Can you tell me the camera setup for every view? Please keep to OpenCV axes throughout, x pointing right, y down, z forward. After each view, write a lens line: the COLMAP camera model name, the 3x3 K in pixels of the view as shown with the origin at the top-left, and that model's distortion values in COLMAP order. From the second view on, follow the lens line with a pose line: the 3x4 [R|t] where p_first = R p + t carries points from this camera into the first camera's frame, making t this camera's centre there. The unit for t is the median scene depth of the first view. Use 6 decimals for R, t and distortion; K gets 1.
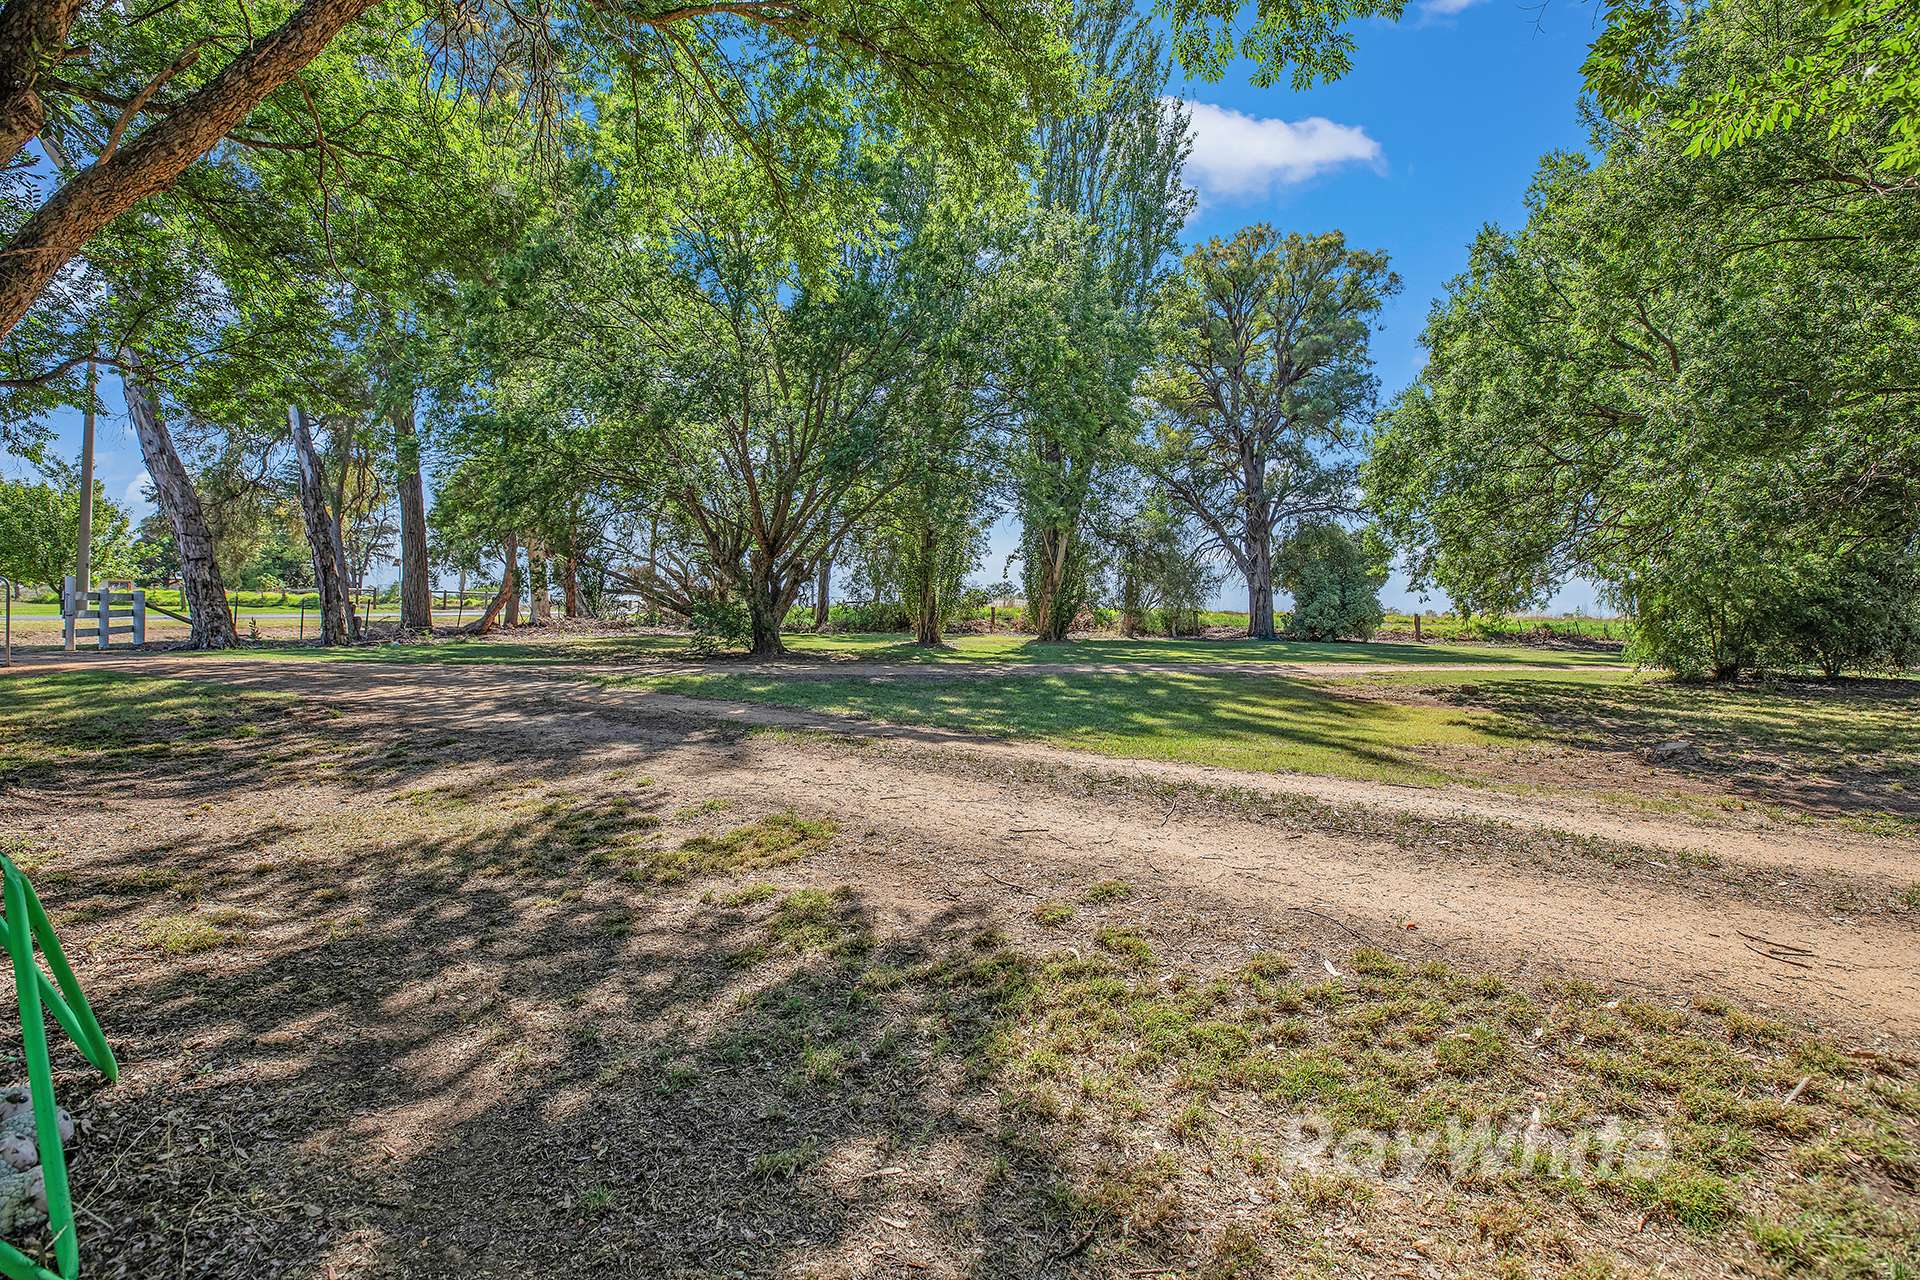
lens RADIAL K [[896.9, 0, 960.2], [0, 896.9, 637.5], [0, 0, 1]] dist [-0.005773, 0.000167]
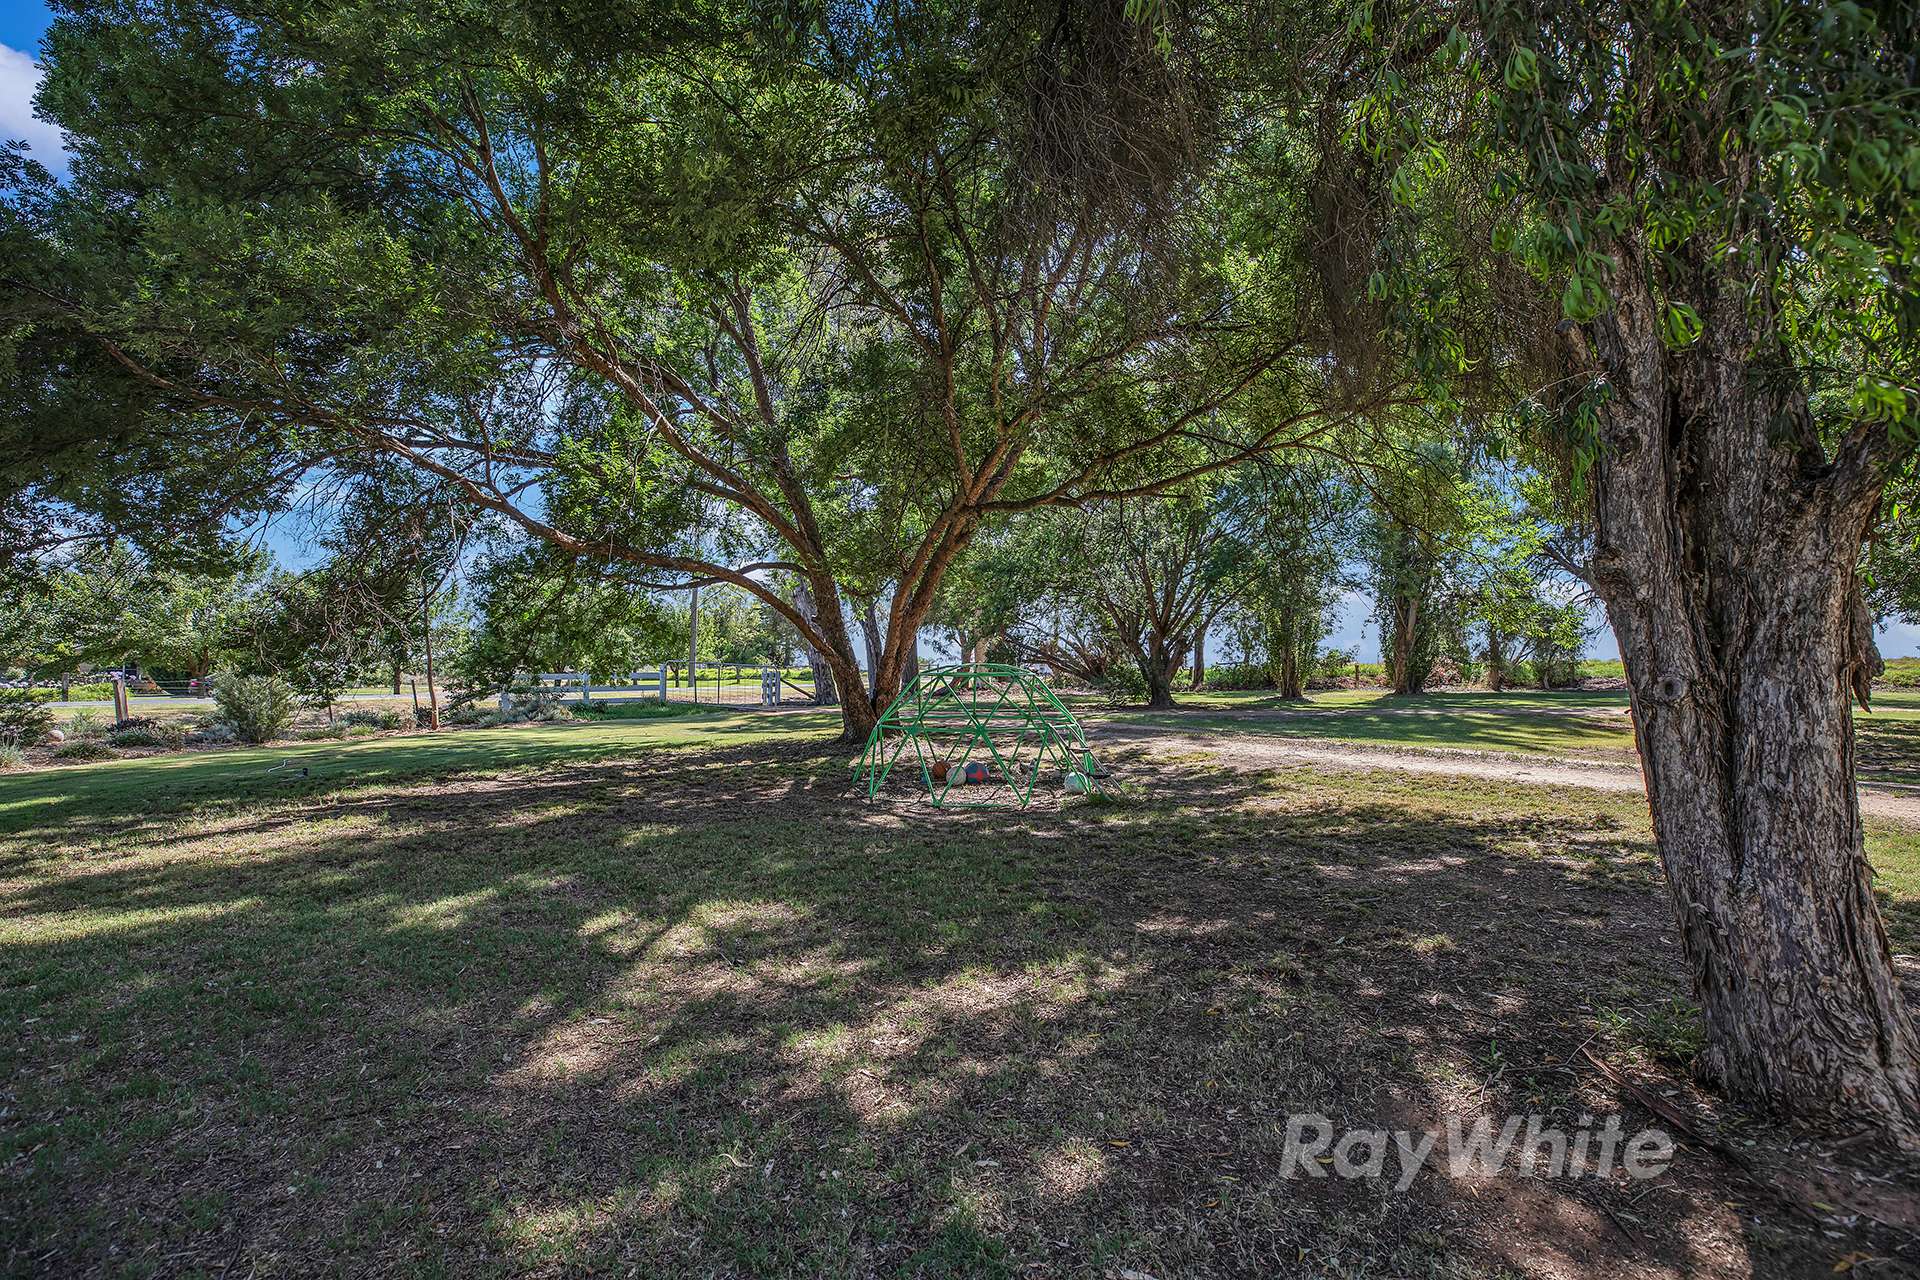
lens RADIAL K [[896.9, 0, 959.7], [0, 896.9, 639.2], [0, 0, 1]] dist [-0.005773, 0.000167]
pose [[0.917629, -0.041278, -0.395288, 0.029661], [0.014923, 0.997469, -0.069519, 0.004442], [0.397157, 0.057894, 0.915923, -0.238726]]
